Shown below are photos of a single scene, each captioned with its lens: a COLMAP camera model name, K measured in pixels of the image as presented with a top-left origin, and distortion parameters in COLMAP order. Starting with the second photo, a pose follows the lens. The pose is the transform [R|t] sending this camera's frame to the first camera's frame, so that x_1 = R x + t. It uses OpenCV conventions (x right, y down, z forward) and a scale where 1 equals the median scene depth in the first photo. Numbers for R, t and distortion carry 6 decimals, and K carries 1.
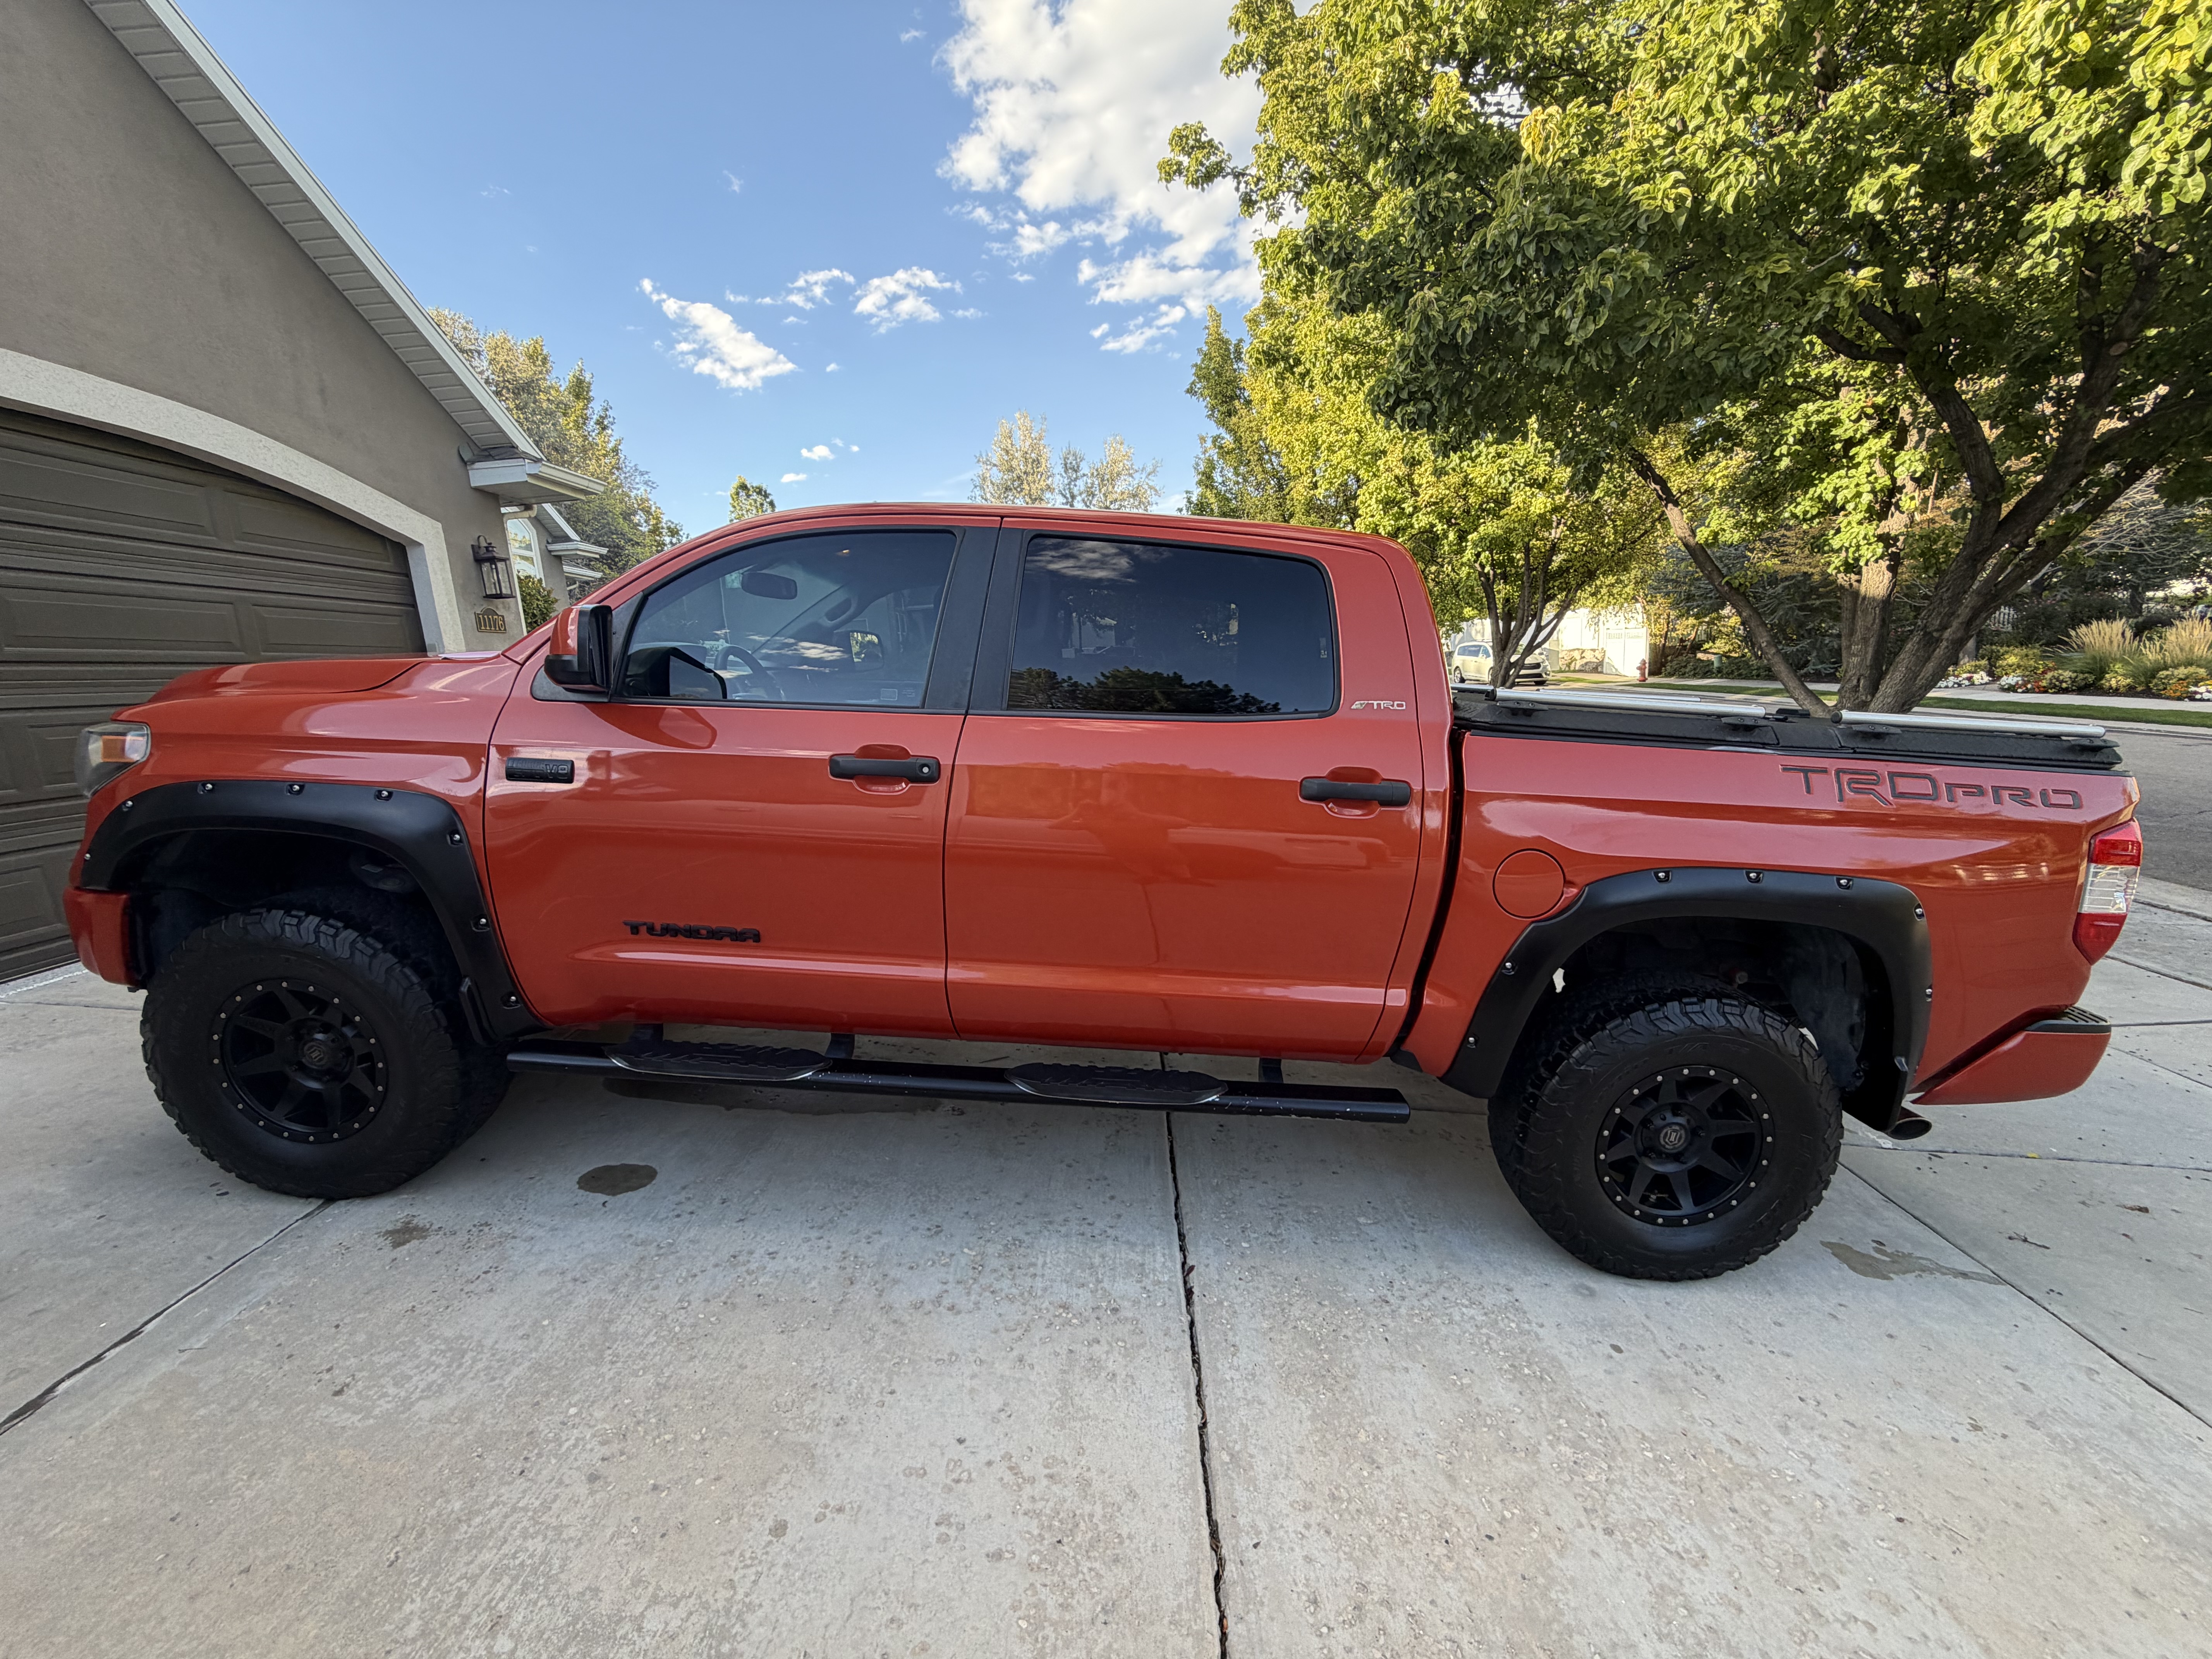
lens RADIAL K [[884.3, 0, 1106.0], [0, 884.3, 829.5], [0, 0, 1]] dist [0.002026, -0.001974]
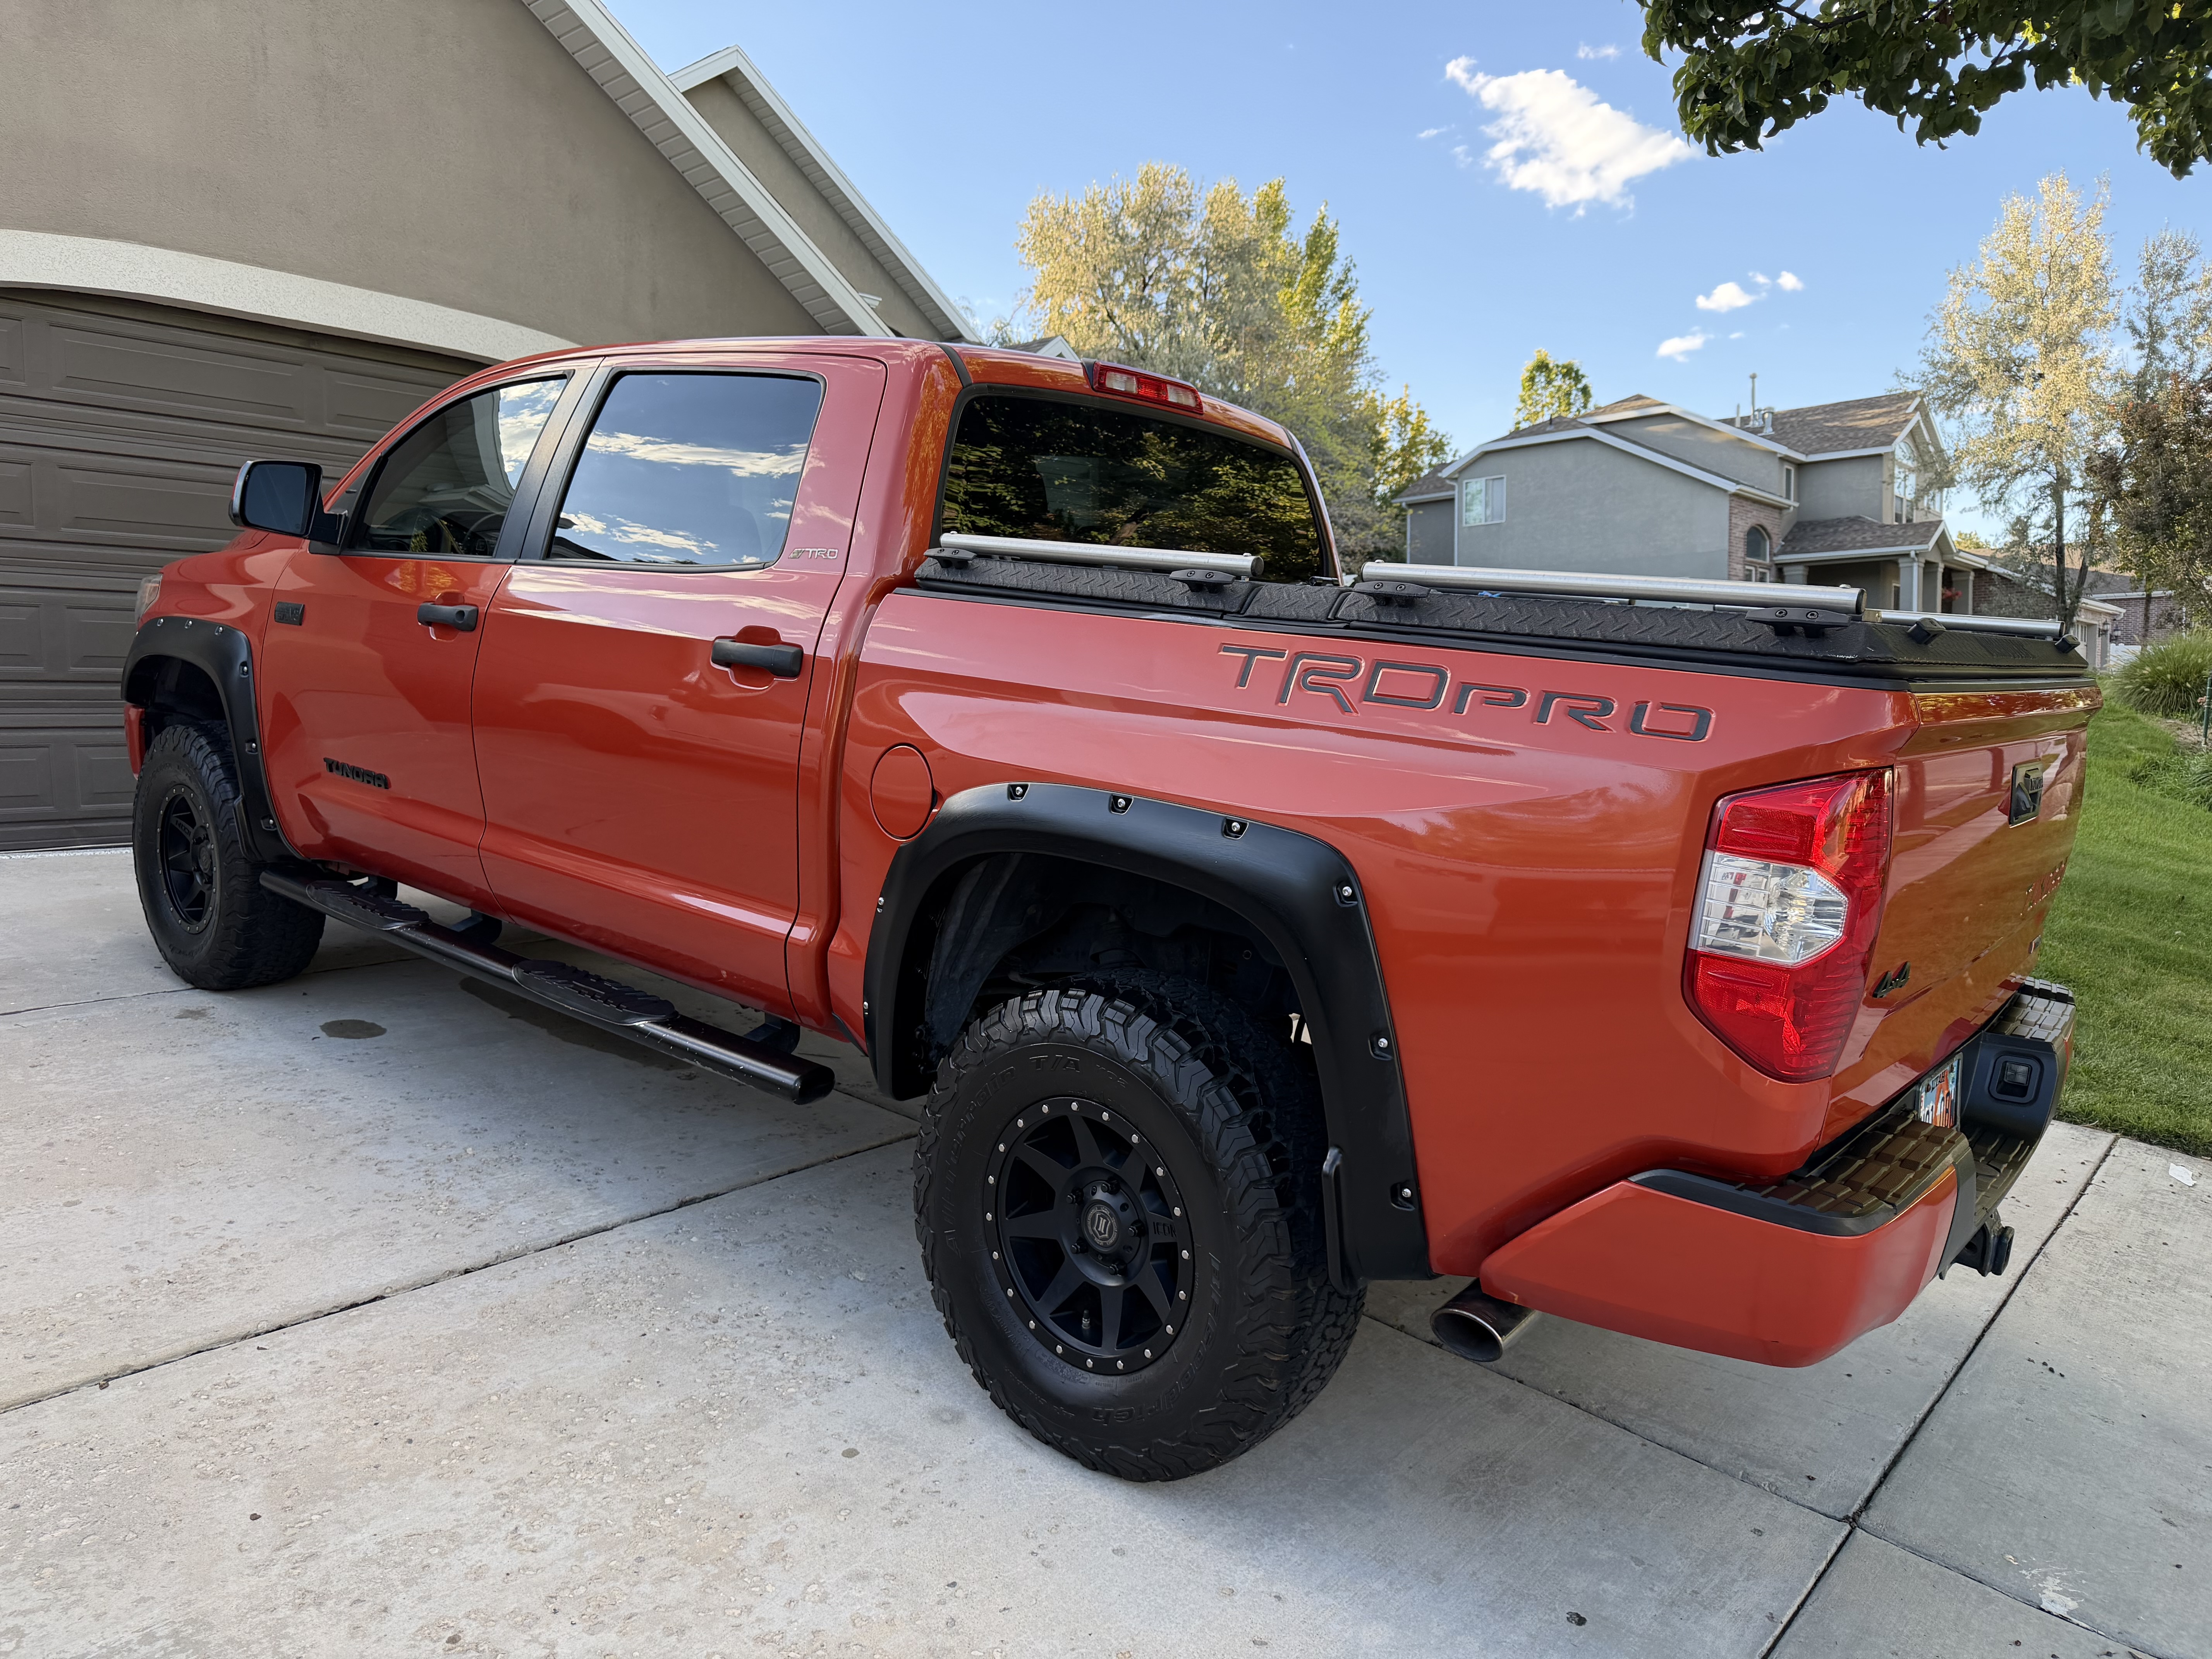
lens RADIAL K [[1581.4, 0, 1106.0], [0, 1581.4, 829.5], [0, 0, 1]] dist [0.001109, -0.004255]
pose [[0.779804, 0.101074, -0.617810, 1.268549], [-0.152199, 0.987880, -0.030488, 0.095669], [0.607240, 0.117805, 0.785736, 0.075519]]
